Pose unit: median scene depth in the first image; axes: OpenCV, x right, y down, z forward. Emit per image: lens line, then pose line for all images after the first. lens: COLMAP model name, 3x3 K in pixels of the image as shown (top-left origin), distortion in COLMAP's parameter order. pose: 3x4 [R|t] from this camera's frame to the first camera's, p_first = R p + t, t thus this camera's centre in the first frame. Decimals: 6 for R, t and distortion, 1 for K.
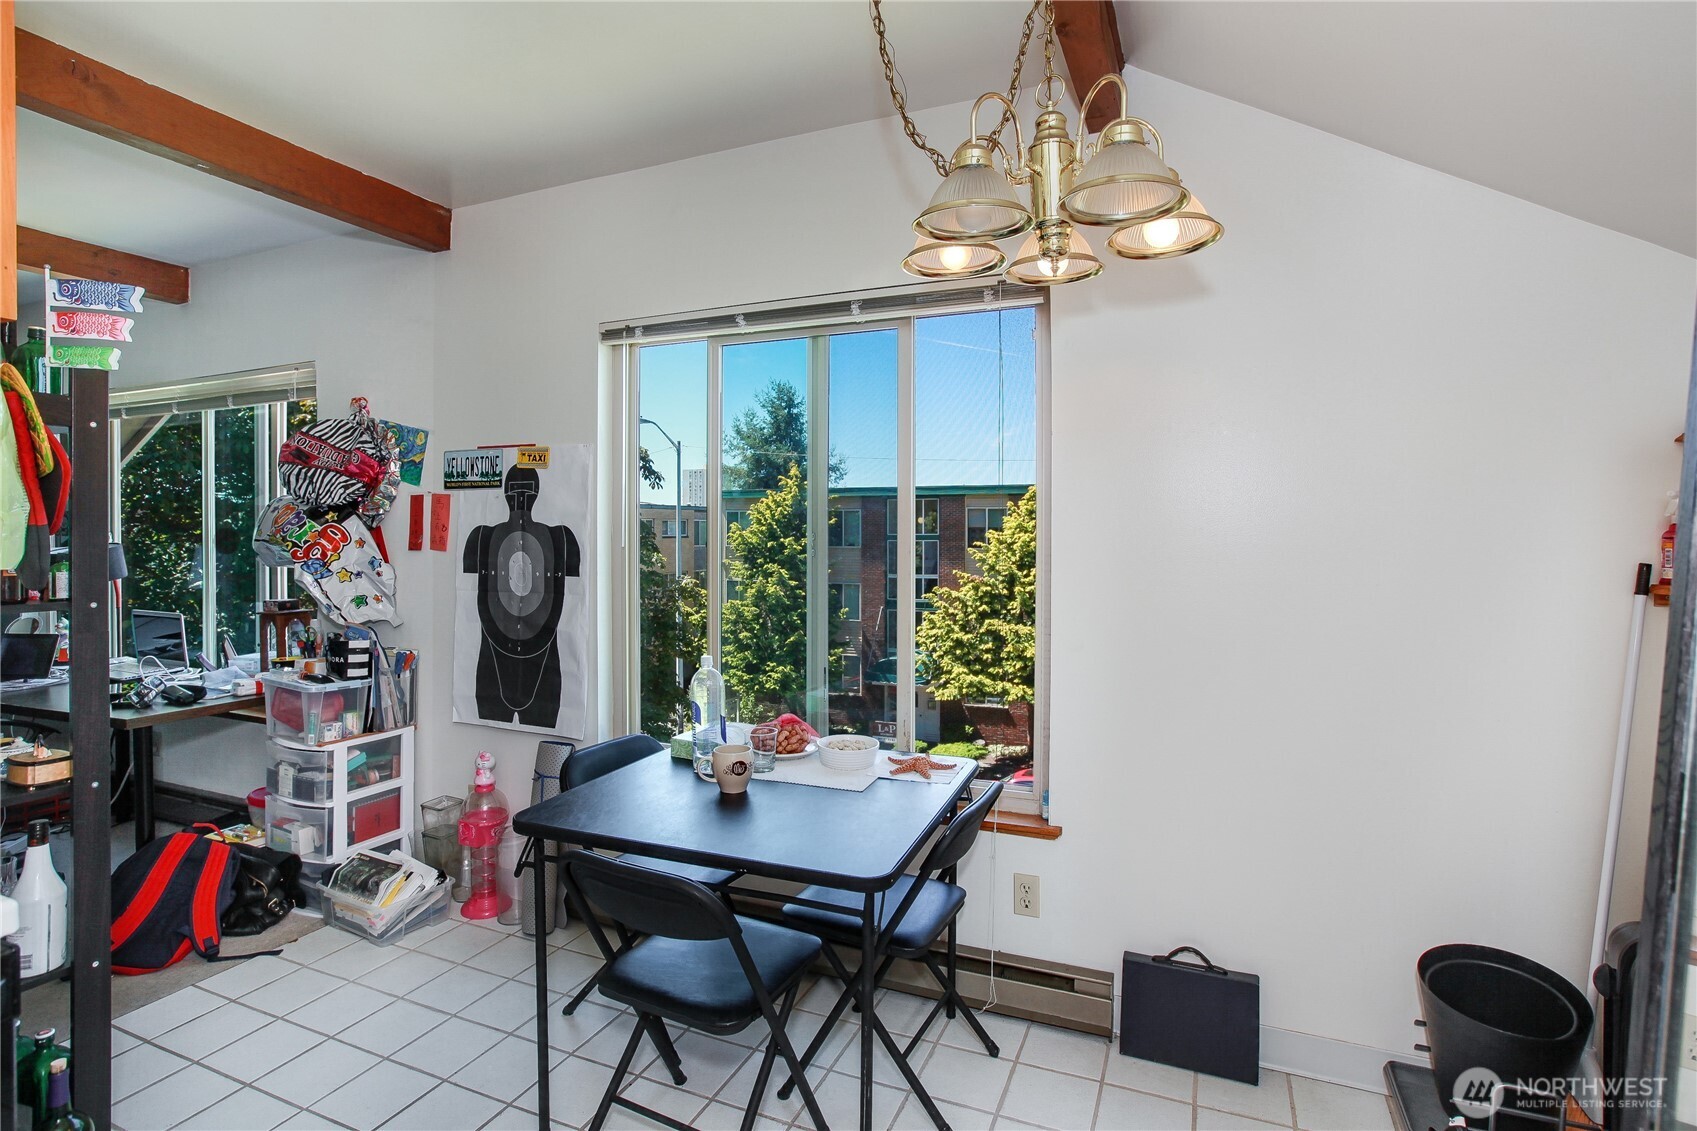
lens RADIAL K [[836.9, 0, 843.9], [0, 836.9, 555.3], [0, 0, 1]] dist [-0.000326, -0.000114]
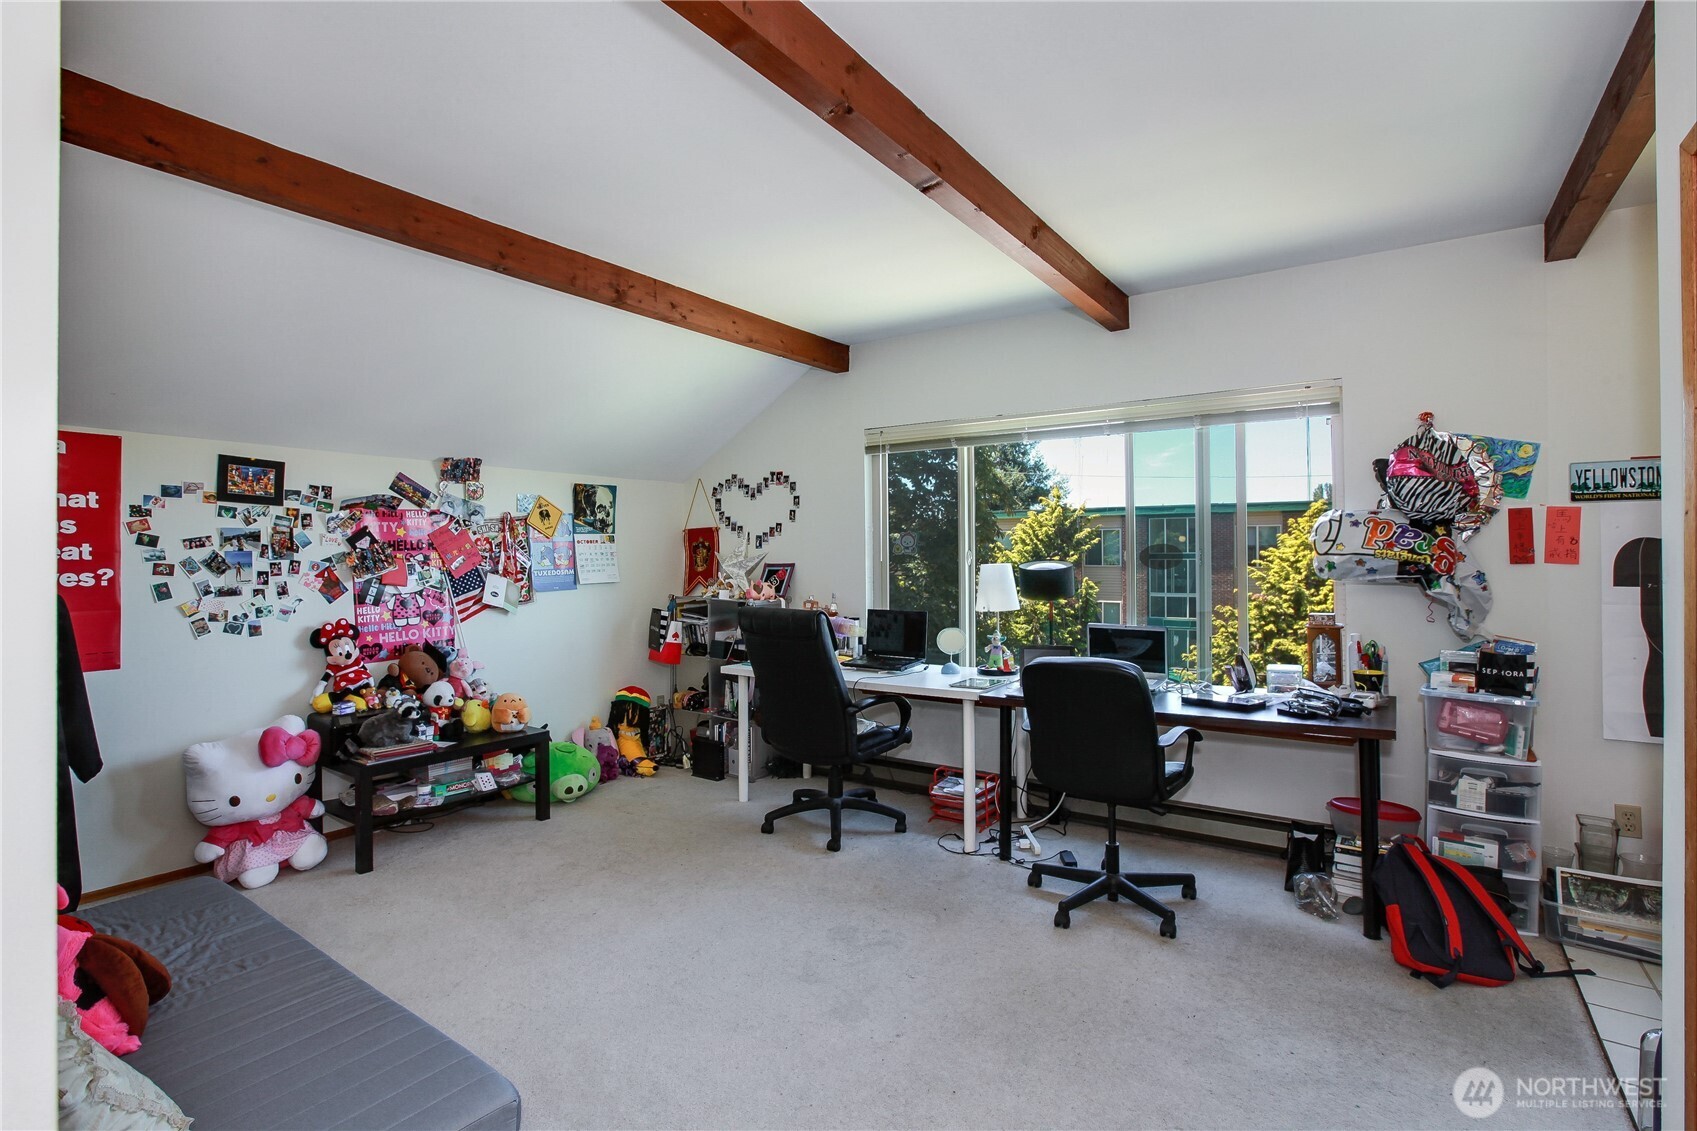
lens RADIAL K [[800.2, 0, 851.5], [0, 800.2, 564.6], [0, 0, 1]] dist [-0.000406, 0.000195]
pose [[0.984257, -0.004008, -0.176696, -0.149263], [0.001743, 0.999914, -0.012970, 0.000703], [0.176733, 0.012458, 0.984180, -0.009295]]
